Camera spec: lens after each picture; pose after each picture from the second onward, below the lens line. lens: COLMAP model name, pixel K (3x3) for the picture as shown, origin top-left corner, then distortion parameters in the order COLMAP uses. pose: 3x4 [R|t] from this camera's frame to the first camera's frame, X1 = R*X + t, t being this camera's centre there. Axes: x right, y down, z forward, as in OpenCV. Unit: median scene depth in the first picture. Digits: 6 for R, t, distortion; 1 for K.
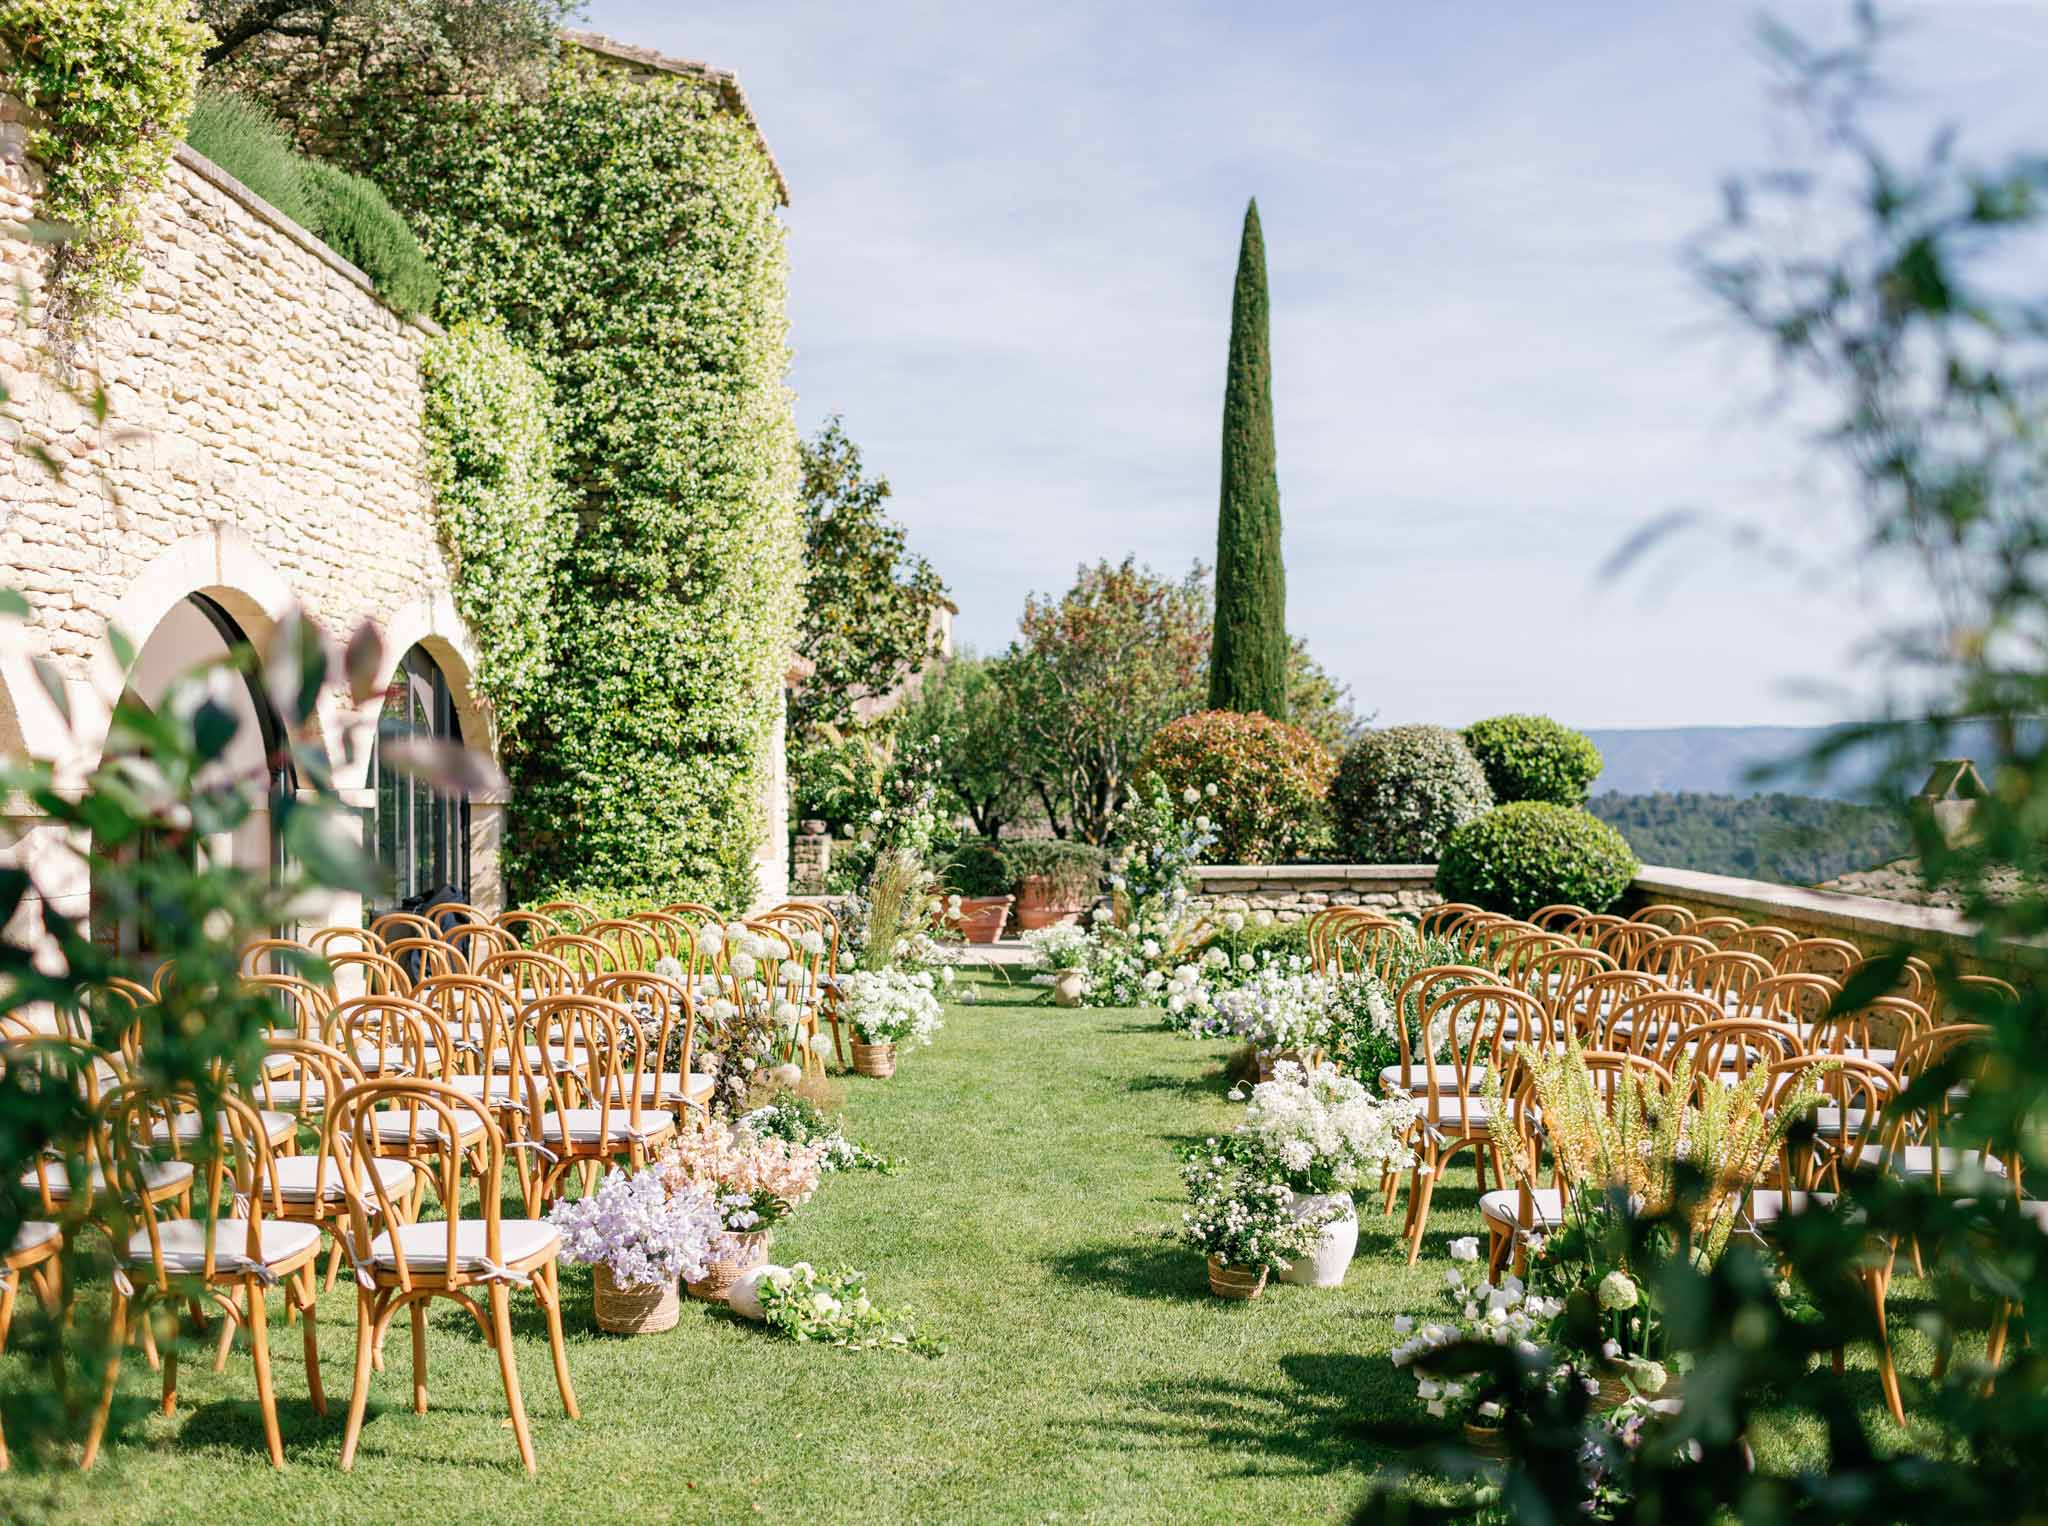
lens RADIAL K [[1825.8, 0, 1024.0], [0, 1825.8, 763.0], [0, 0, 1]] dist [0.001826, 0.018482]
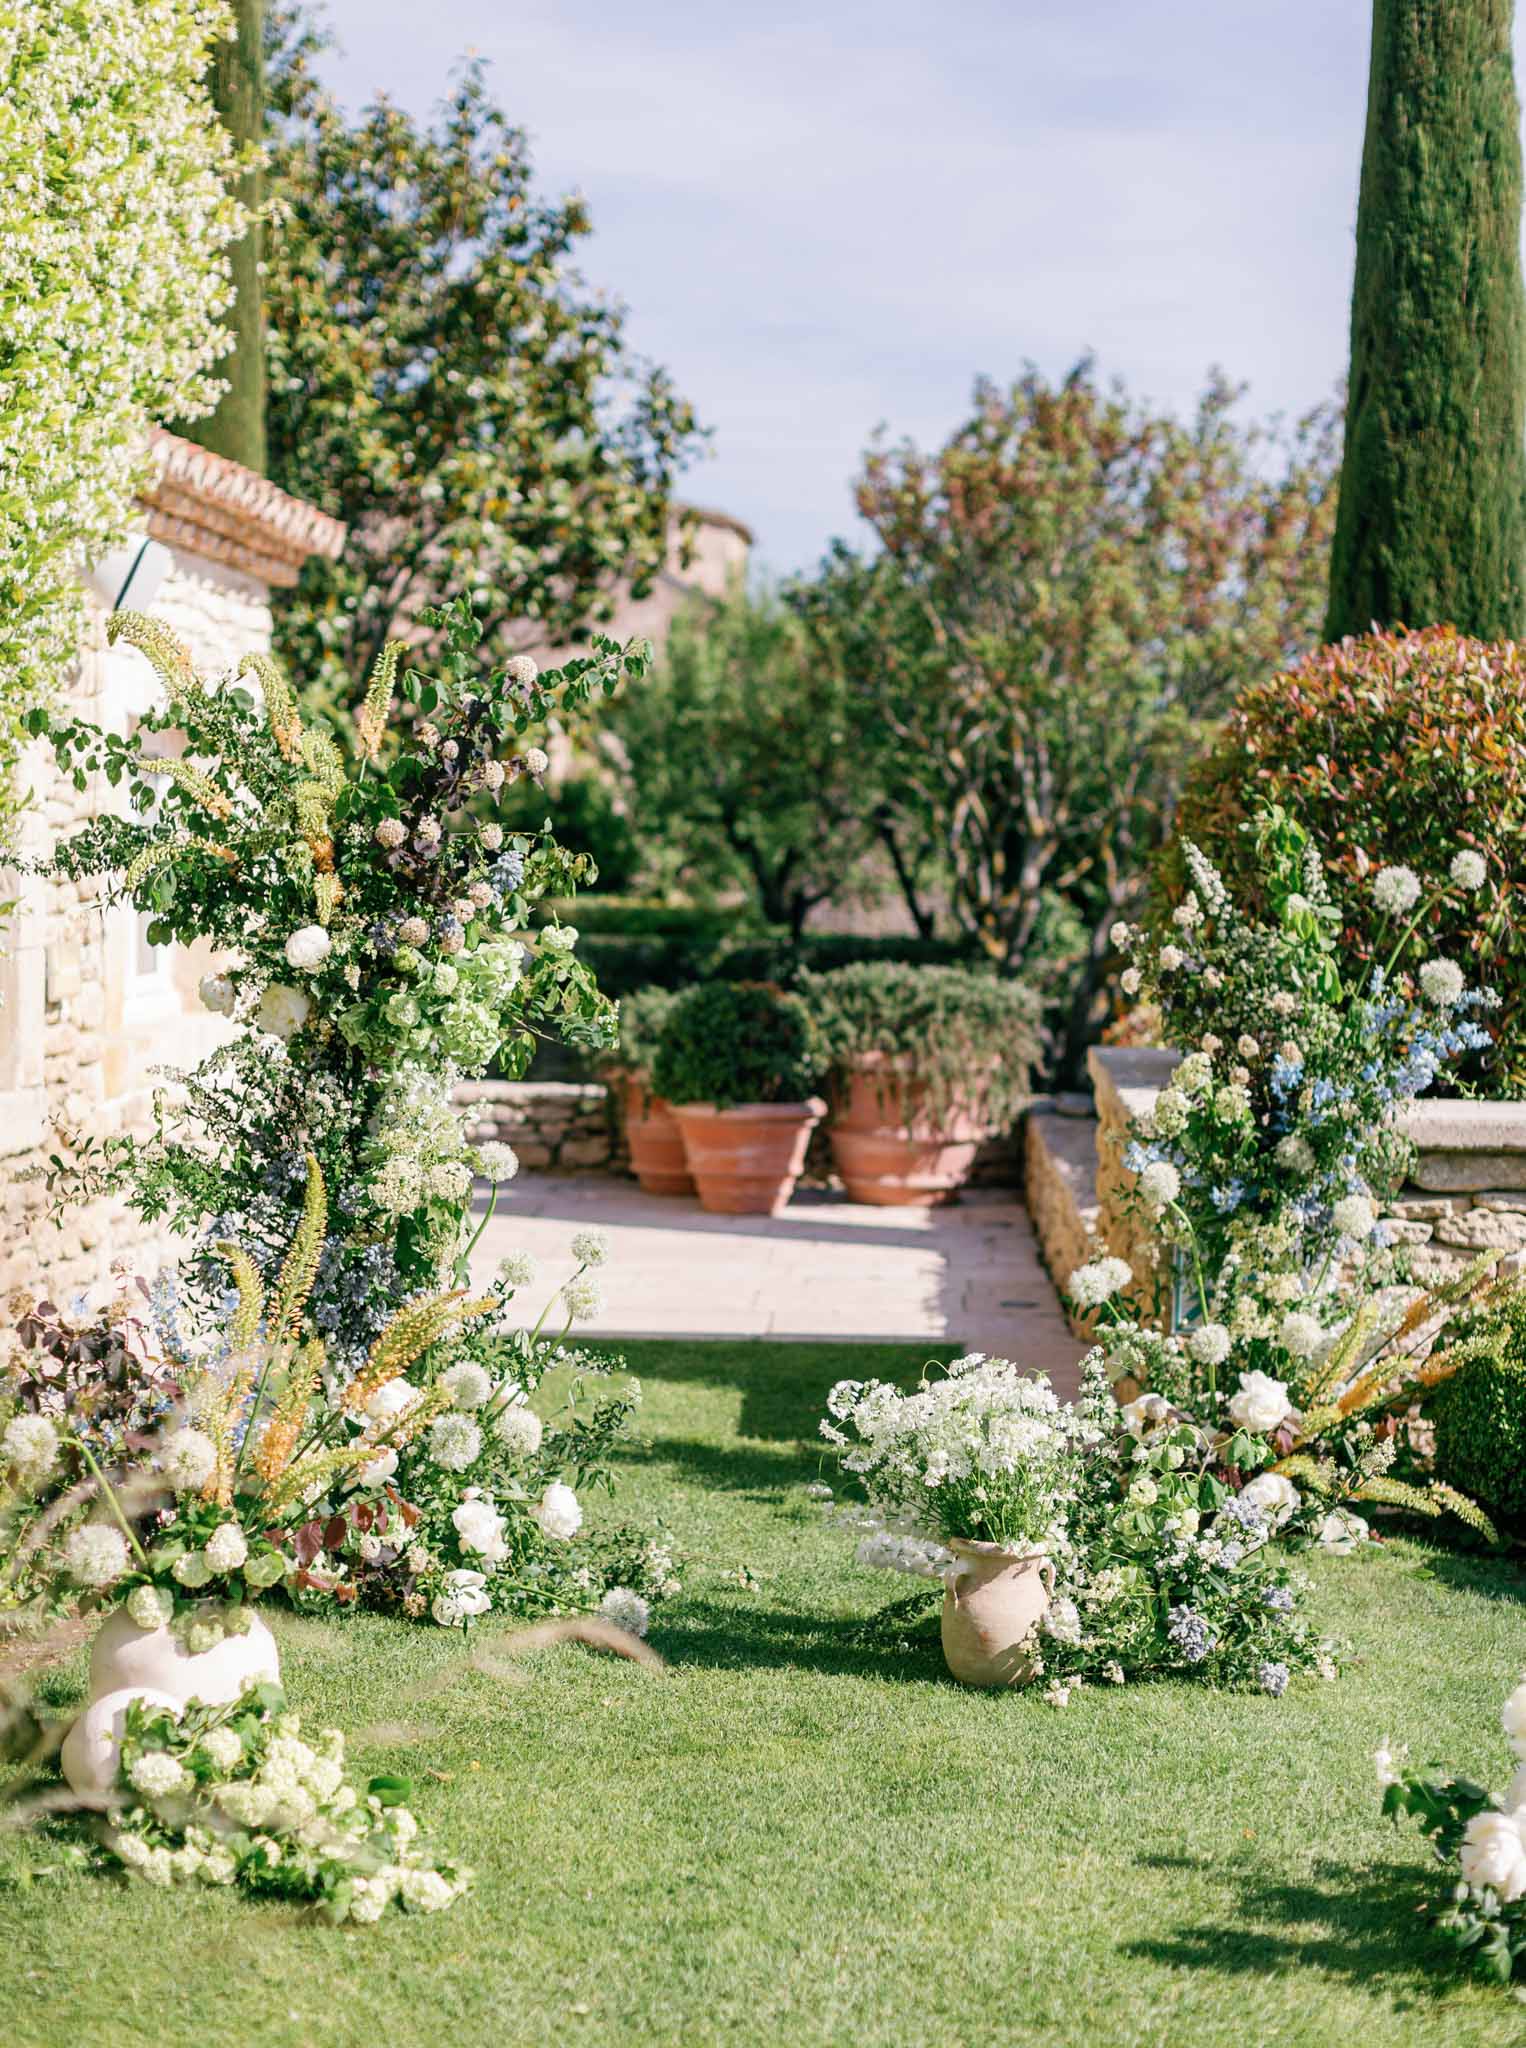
lens RADIAL K [[3323.0, 0, 763.0], [0, 3323.0, 1024.0], [0, 0, 1]] dist [-0.303623, 0.030461]
pose [[0.999430, 0.020387, -0.026903, 0.000396], [-0.018424, 0.997285, 0.071297, 0.001055], [0.028284, -0.070761, 0.997092, 0.132887]]
